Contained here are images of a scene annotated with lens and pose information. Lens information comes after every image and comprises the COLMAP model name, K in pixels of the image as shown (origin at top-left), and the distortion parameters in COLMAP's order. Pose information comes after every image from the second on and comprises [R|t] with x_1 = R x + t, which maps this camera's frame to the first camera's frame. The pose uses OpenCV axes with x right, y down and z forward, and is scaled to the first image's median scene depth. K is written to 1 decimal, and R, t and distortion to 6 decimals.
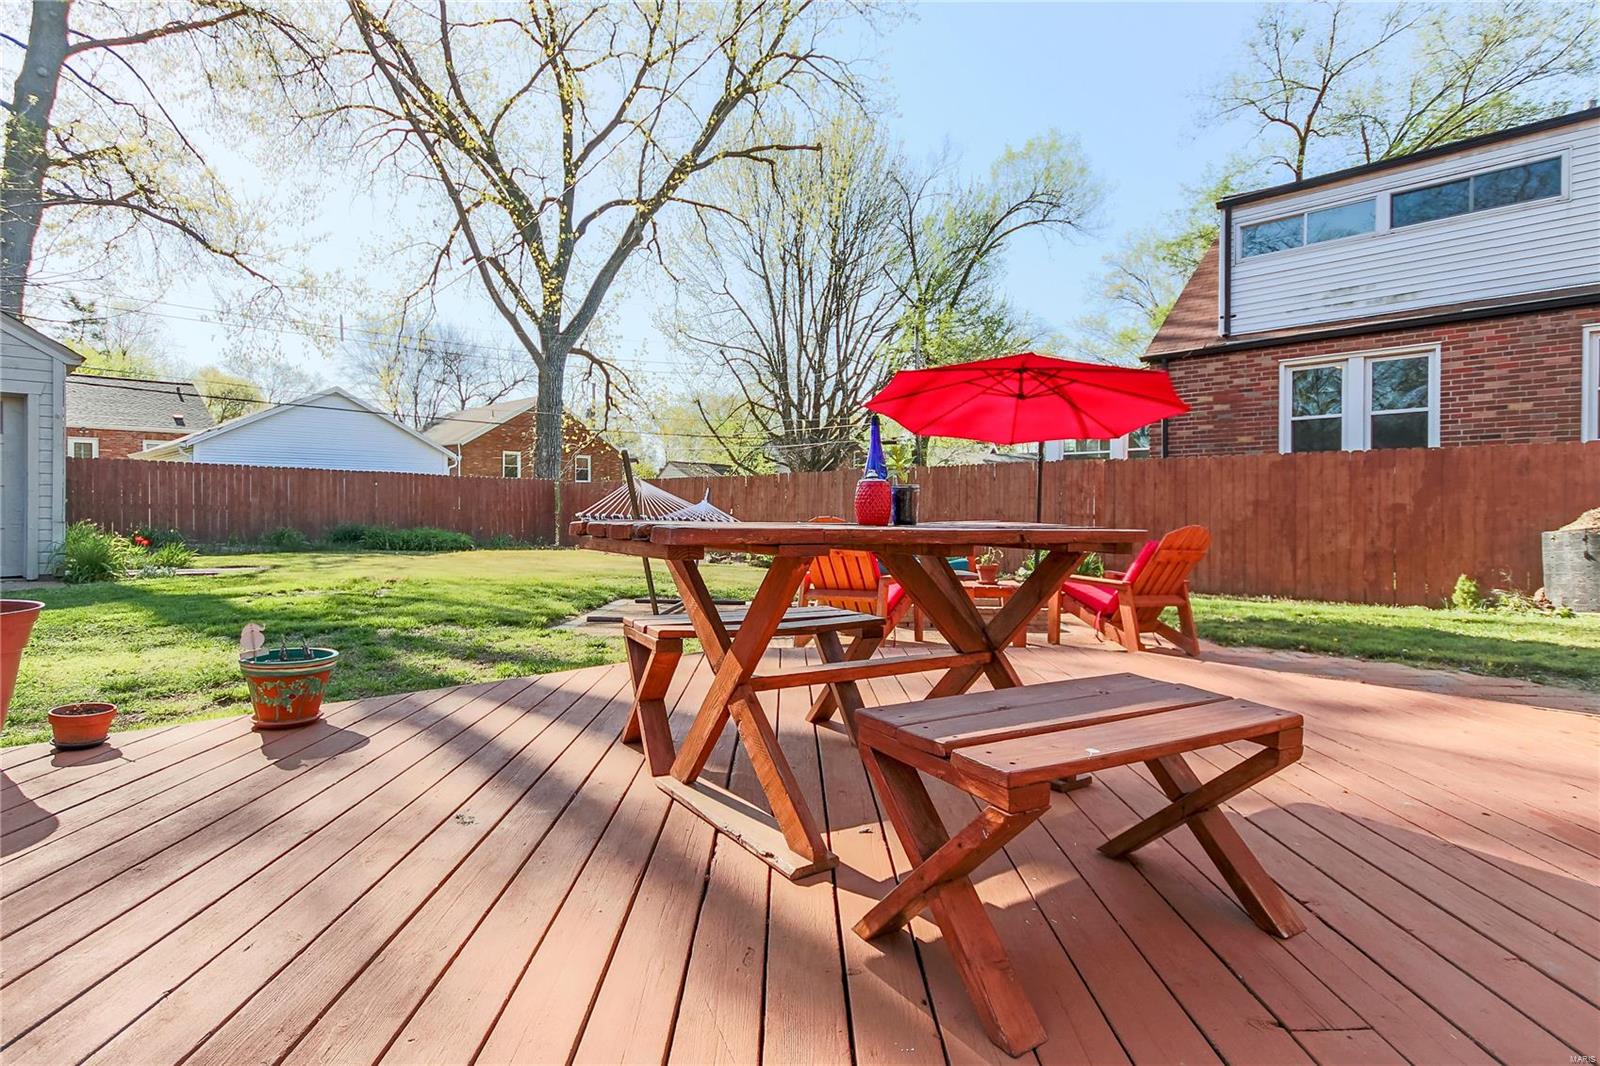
lens RADIAL K [[810.1, 0, 800.0], [0, 810.1, 533.0], [0, 0, 1]] dist [0.003225, 0.001584]
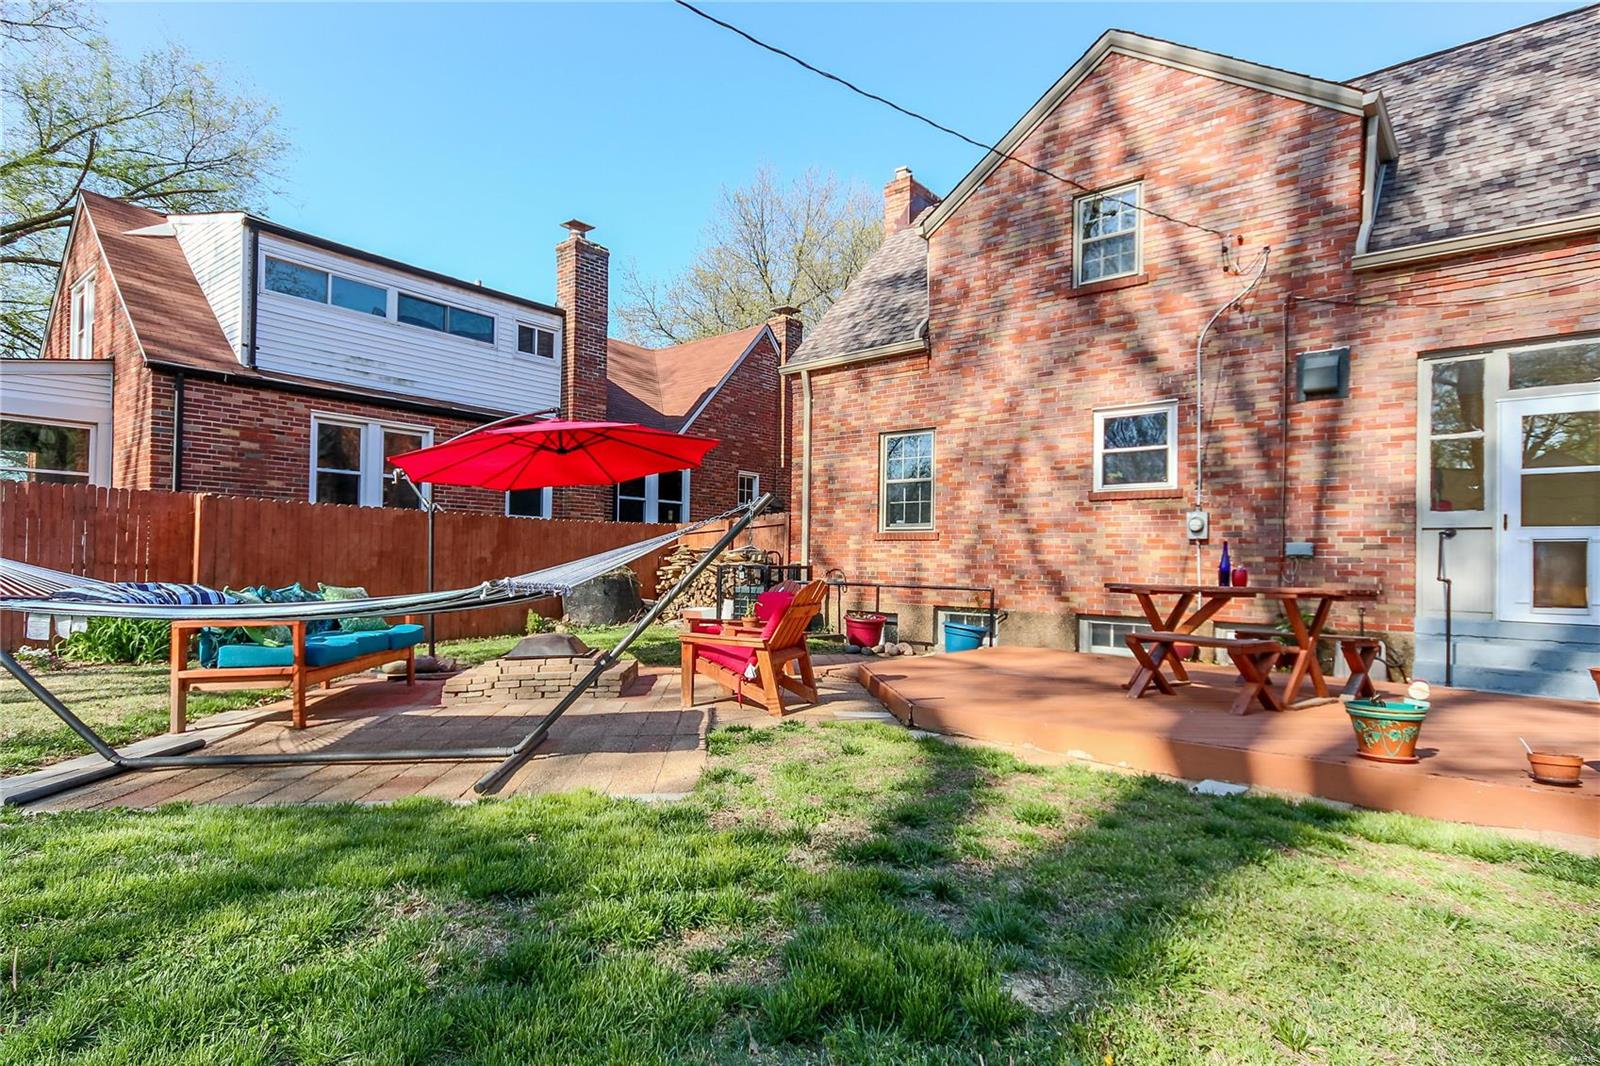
lens RADIAL K [[810.1, 0, 800.0], [0, 810.1, 533.0], [0, 0, 1]] dist [0.003225, 0.001584]
pose [[-0.078322, 0.037412, 0.996226, -0.438511], [0.011678, 0.999261, -0.036608, -0.017259], [-0.996860, 0.008766, -0.078701, 0.474029]]
